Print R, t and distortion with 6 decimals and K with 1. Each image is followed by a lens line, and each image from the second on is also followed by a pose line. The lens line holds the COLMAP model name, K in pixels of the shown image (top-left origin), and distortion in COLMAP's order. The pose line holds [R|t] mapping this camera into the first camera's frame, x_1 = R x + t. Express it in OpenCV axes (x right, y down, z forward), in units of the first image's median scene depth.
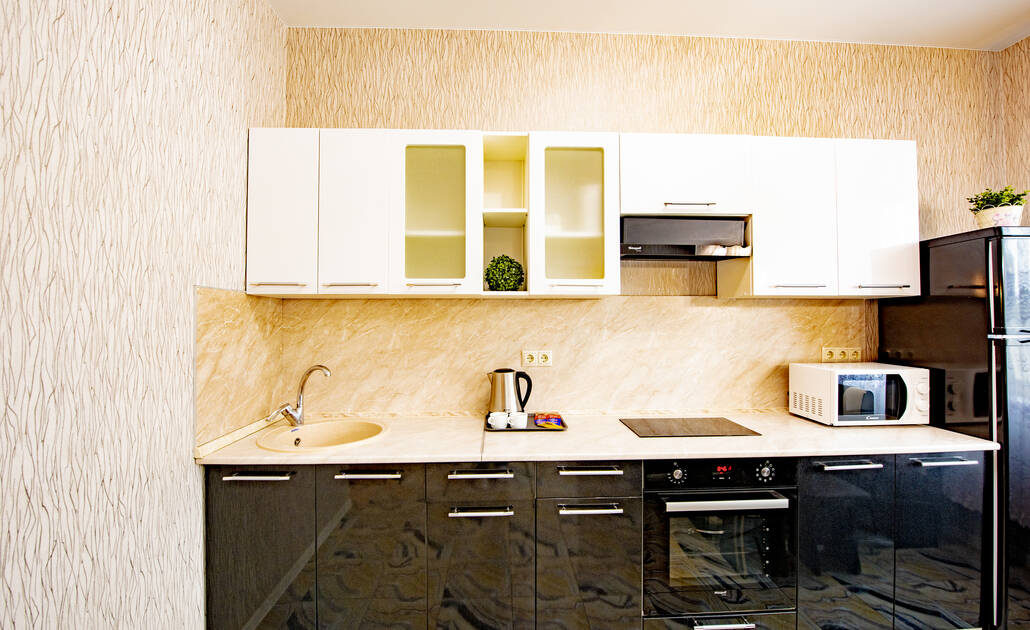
lens RADIAL K [[406.1, 0, 515.0], [0, 406.1, 315.0], [0, 0, 1]] dist [-0.022244, -0.000179]
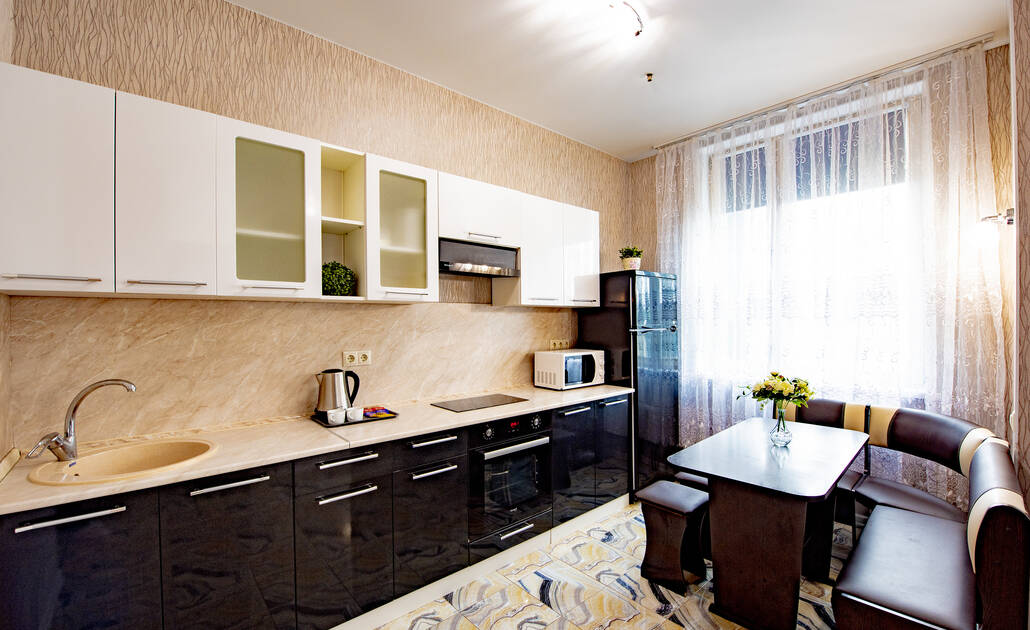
lens RADIAL K [[434.6, 0, 515.2], [0, 434.6, 325.3], [0, 0, 1]] dist [-0.027033, -0.000029]
pose [[0.774123, -0.009382, 0.632966, -0.372896], [-0.000597, 0.999879, 0.015550, 0.000872], [-0.633035, -0.012416, 0.774023, -0.168417]]
